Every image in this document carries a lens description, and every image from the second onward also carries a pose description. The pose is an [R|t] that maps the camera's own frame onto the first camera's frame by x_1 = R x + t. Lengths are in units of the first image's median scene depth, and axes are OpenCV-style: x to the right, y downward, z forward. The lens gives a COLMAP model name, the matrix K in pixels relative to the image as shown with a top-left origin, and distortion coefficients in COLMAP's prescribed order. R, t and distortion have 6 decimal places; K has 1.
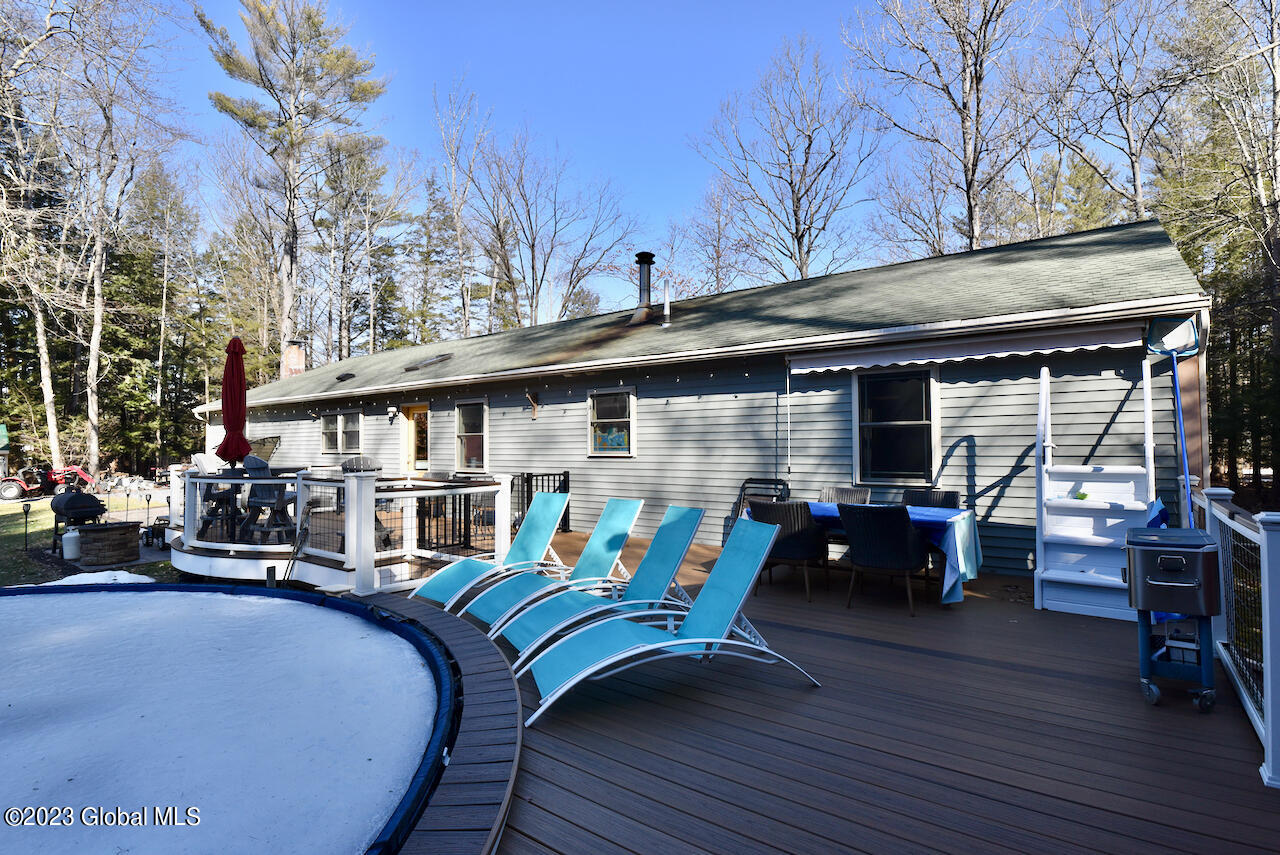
lens RADIAL K [[625.2, 0, 639.2], [0, 625.2, 426.3], [0, 0, 1]] dist [-0.020241, -0.000217]
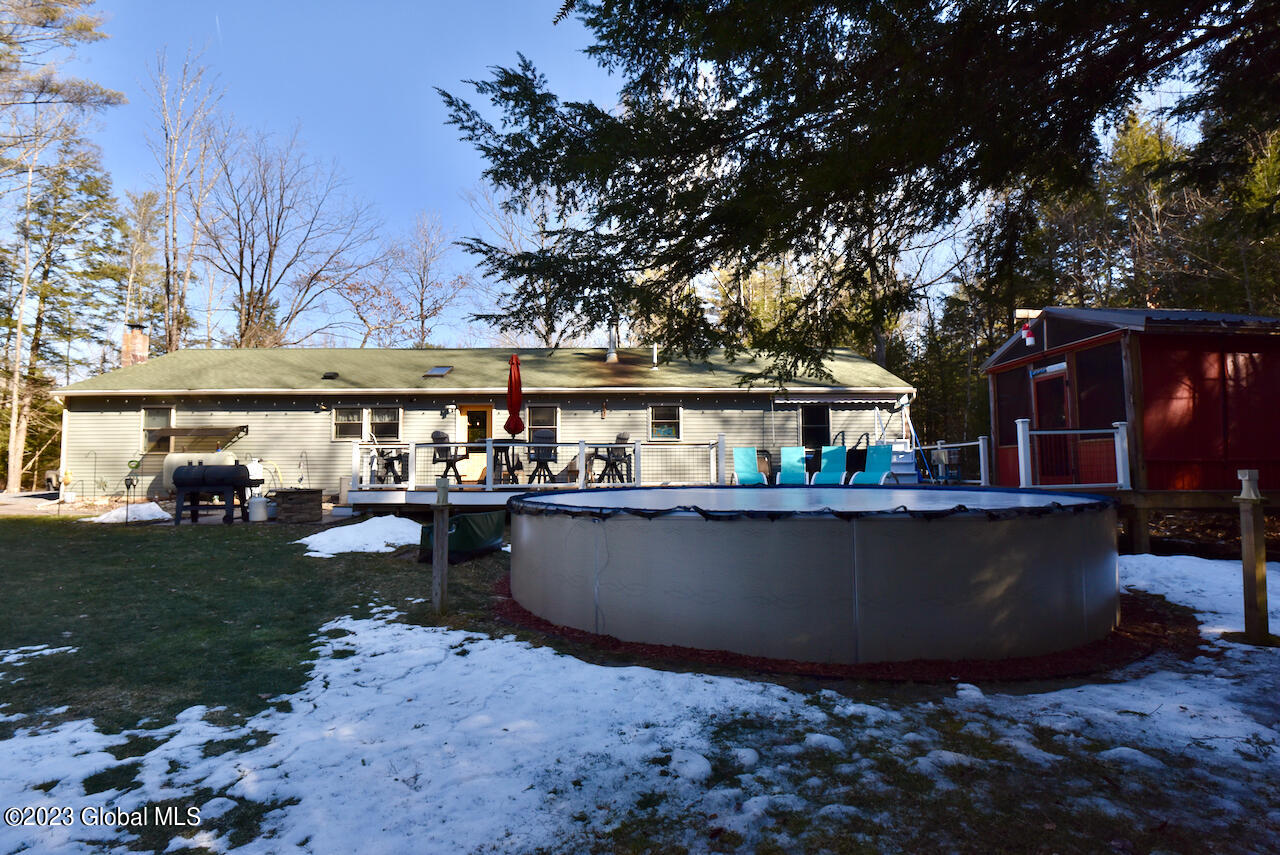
lens RADIAL K [[625.2, 0, 639.6], [0, 625.2, 427.3], [0, 0, 1]] dist [-0.020241, -0.000217]
pose [[0.758209, 0.046657, 0.650340, -1.292622], [-0.015606, 0.998449, -0.053437, 0.107777], [-0.651825, 0.030367, 0.757761, -0.305632]]
